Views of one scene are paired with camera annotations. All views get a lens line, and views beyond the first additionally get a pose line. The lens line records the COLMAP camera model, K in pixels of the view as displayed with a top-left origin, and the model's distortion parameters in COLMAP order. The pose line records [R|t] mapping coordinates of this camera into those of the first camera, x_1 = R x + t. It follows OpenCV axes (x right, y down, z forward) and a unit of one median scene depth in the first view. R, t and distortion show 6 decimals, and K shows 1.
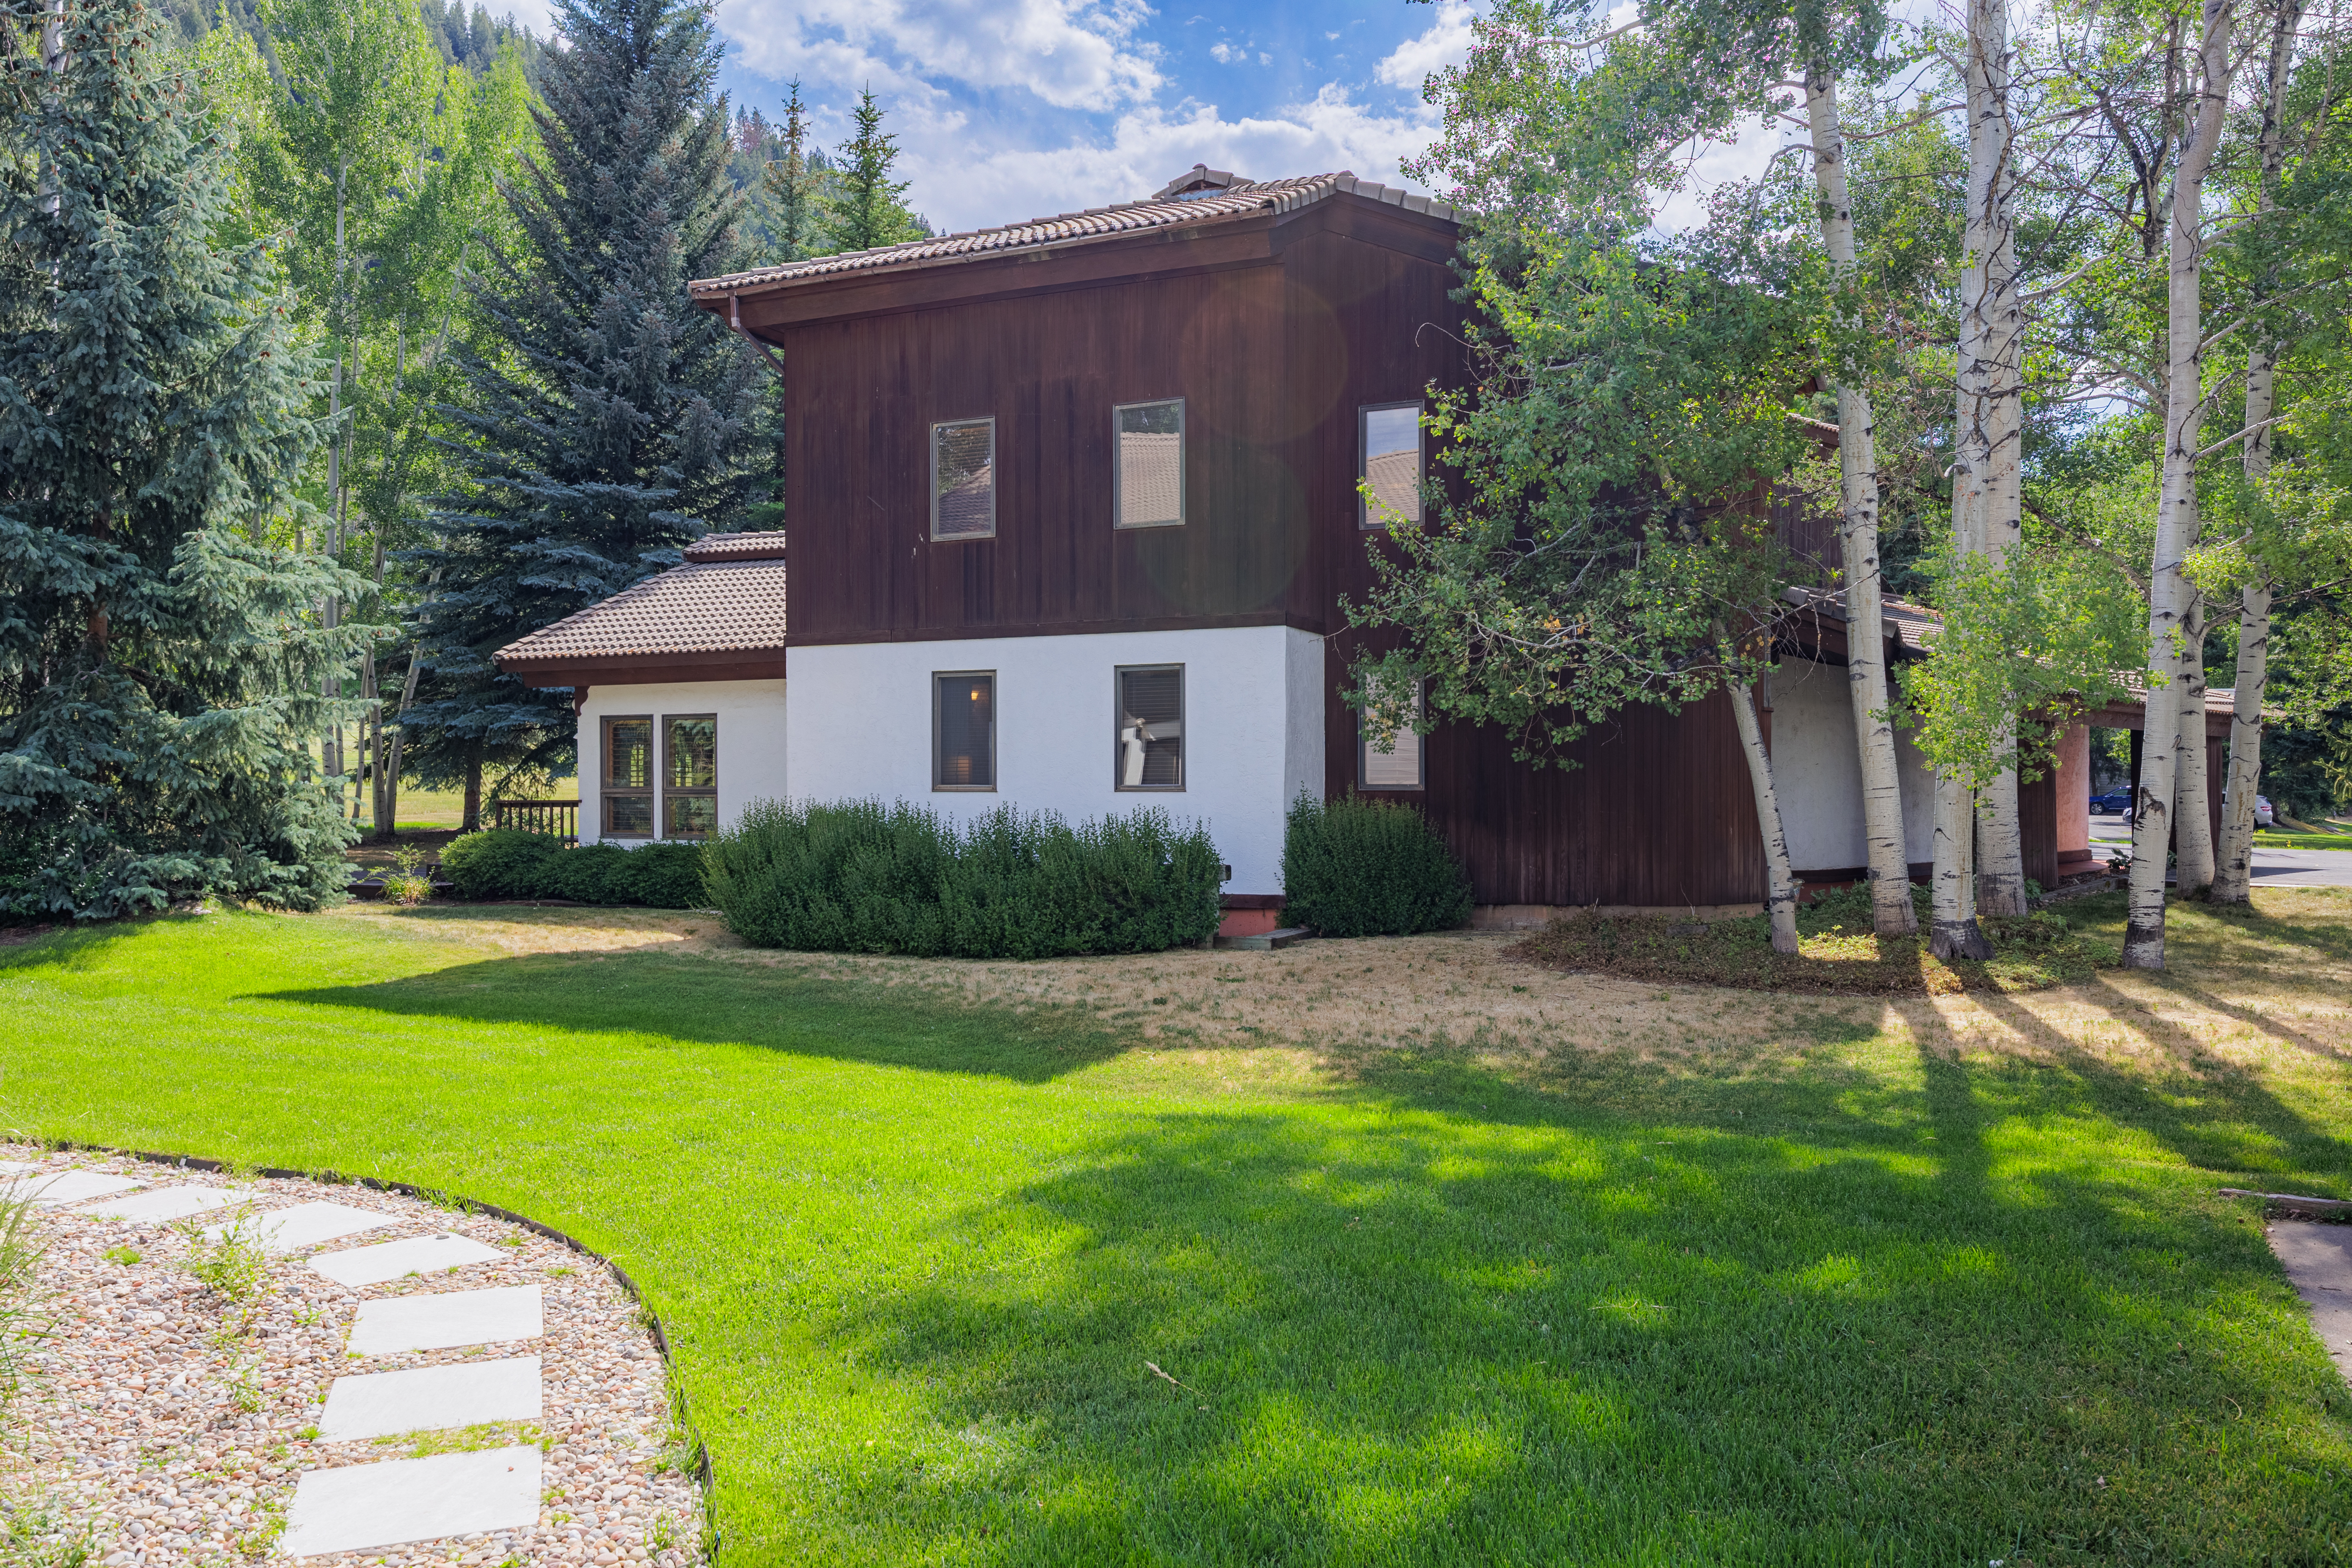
lens RADIAL K [[2168.3, 0, 1175.6], [0, 2168.3, 786.6], [0, 0, 1]] dist [-0.009014, 0.000000]
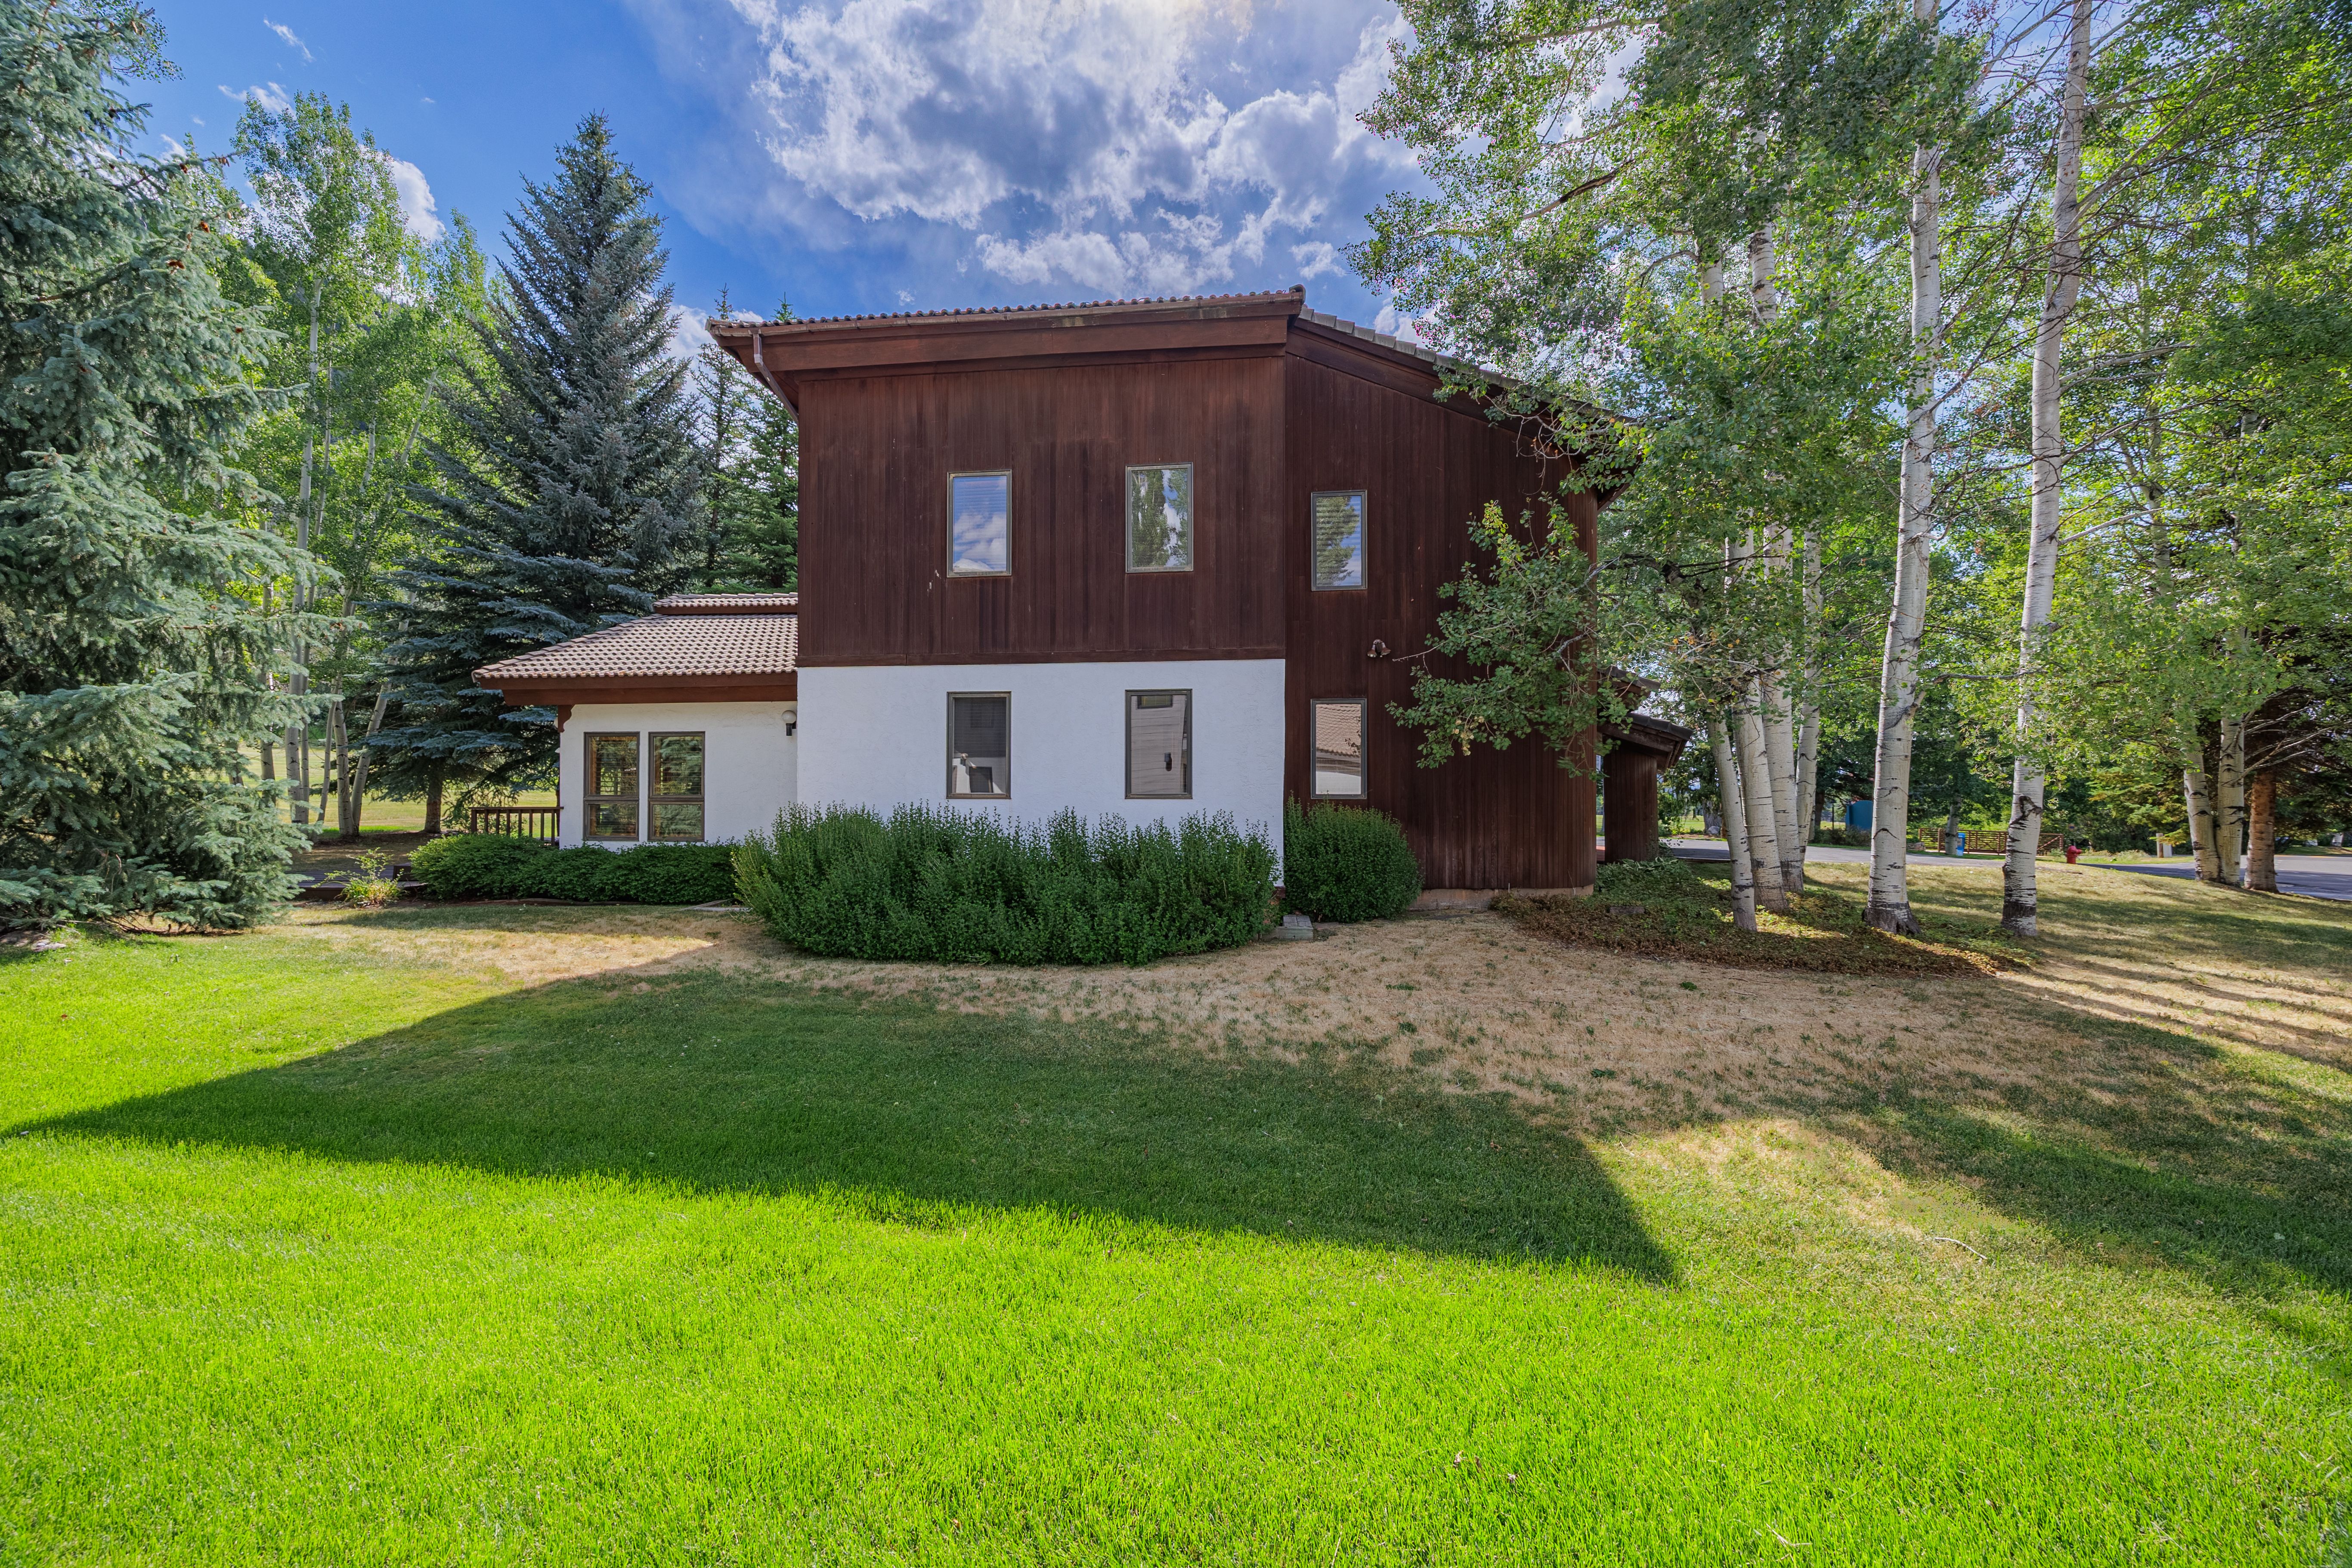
lens RADIAL K [[966.6, 0, 1173.8], [0, 966.6, 786.0], [0, 0, 1]] dist [0.001441, -0.001330]
pose [[0.938457, 0.009751, 0.345259, -0.158023], [-0.002268, 0.999754, -0.022070, 0.005911], [-0.345389, 0.019929, 0.938248, 0.441688]]
